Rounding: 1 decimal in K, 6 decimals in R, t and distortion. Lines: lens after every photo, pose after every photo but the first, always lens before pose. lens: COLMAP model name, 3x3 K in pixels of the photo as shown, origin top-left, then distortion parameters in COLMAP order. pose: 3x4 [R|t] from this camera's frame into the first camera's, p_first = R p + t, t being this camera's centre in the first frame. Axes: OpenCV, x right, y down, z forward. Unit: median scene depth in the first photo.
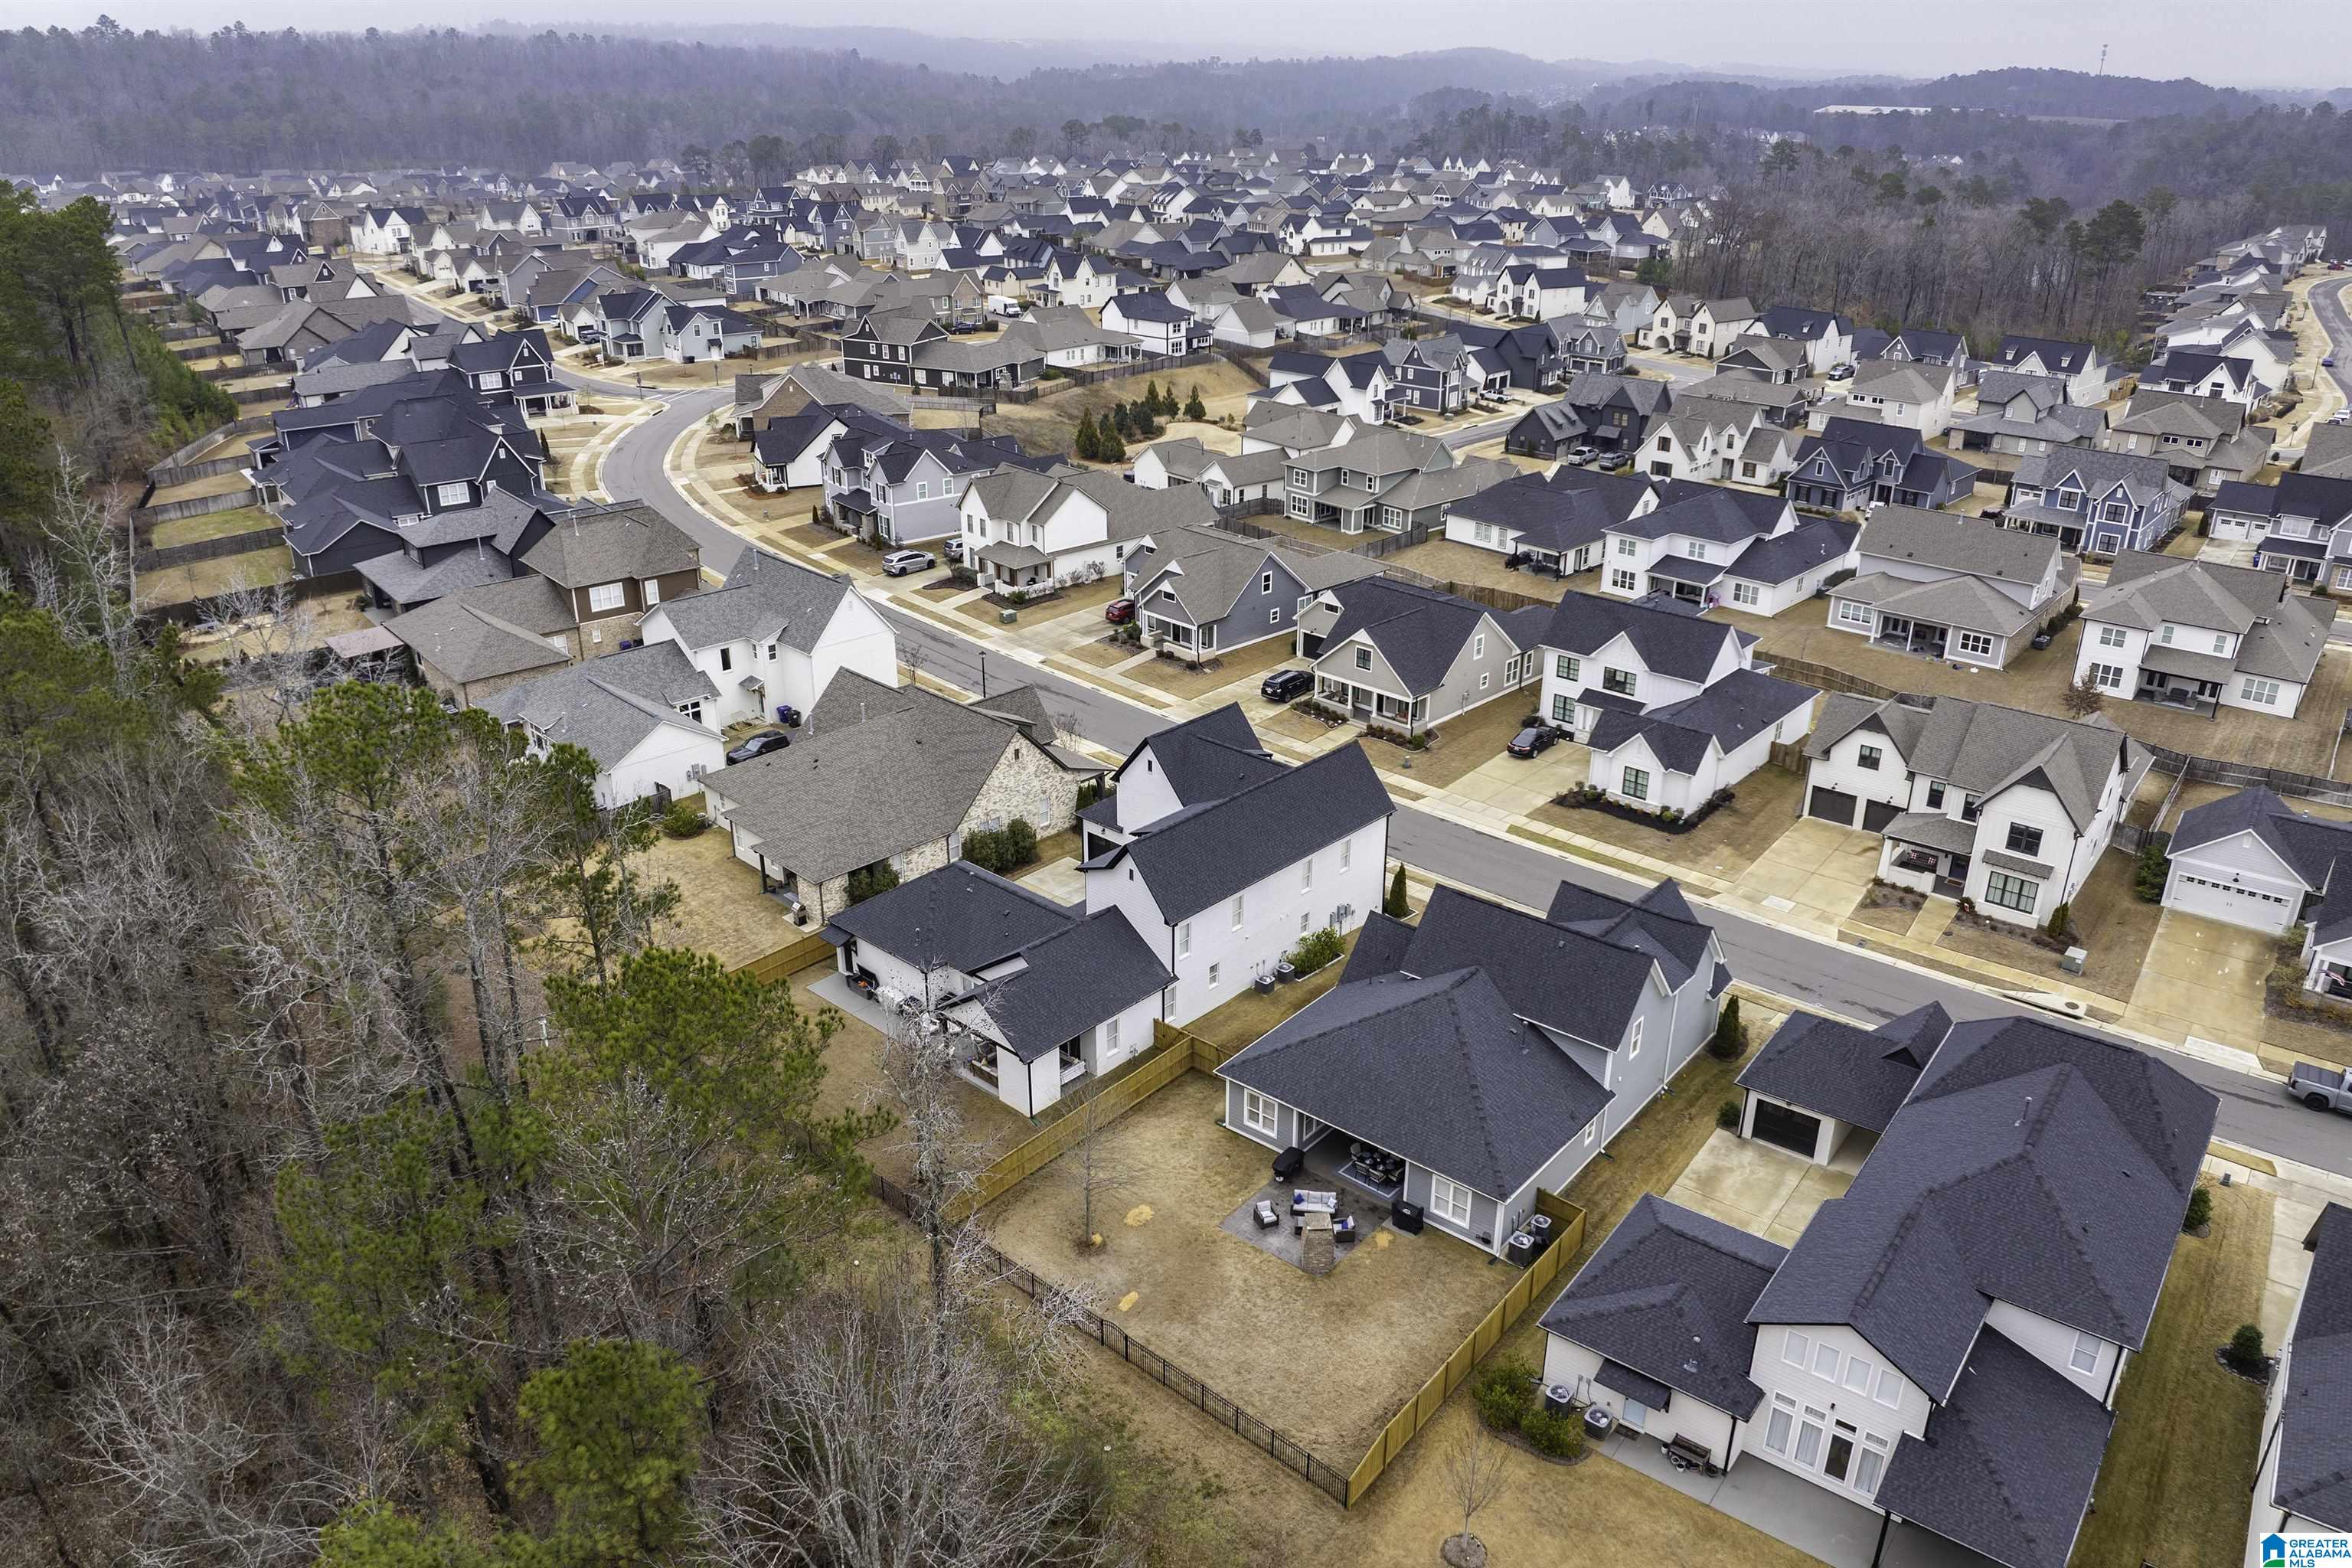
lens RADIAL K [[1616.4, 0, 1182.5], [0, 1616.4, 867.5], [0, 0, 1]] dist [-0.003422, -0.061405]
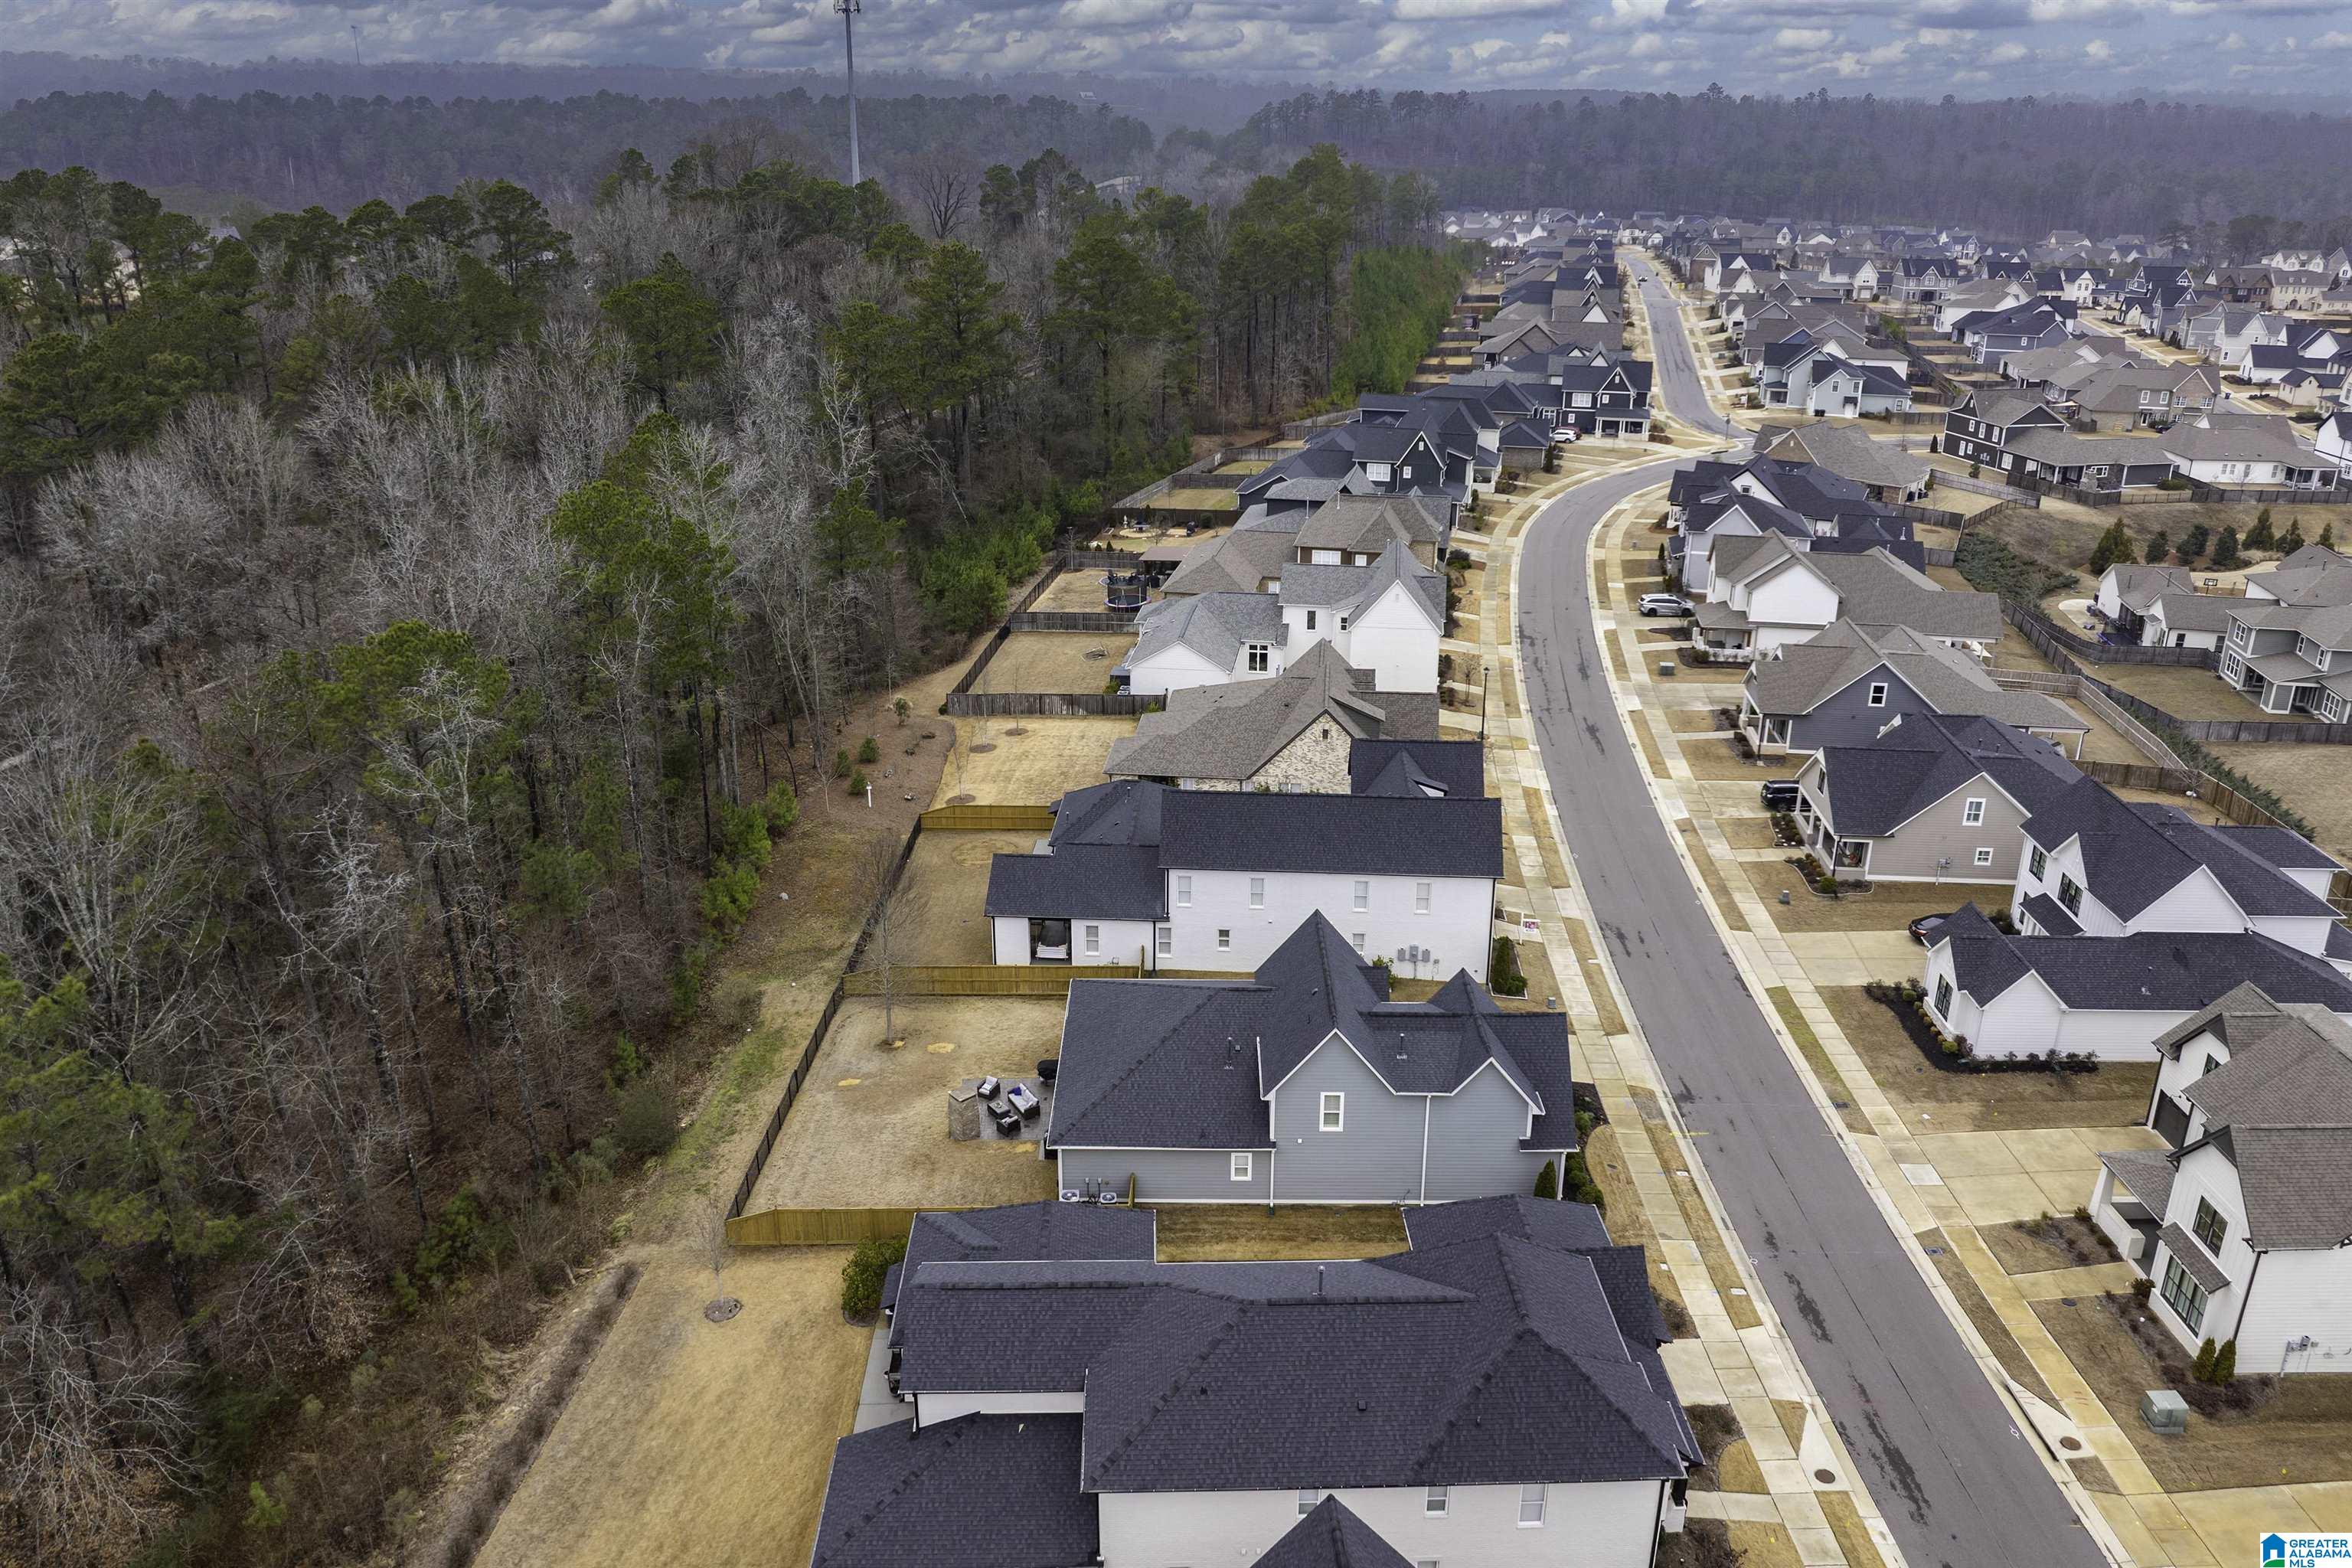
lens RADIAL K [[1660.1, 0, 1186.1], [0, 1660.1, 734.0], [0, 0, 1]] dist [-0.035740, 0.000586]
pose [[0.632142, 0.268181, -0.726963, 0.464798], [-0.348594, 0.936319, 0.042289, -0.060294], [0.692011, 0.226682, 0.685373, 0.117924]]
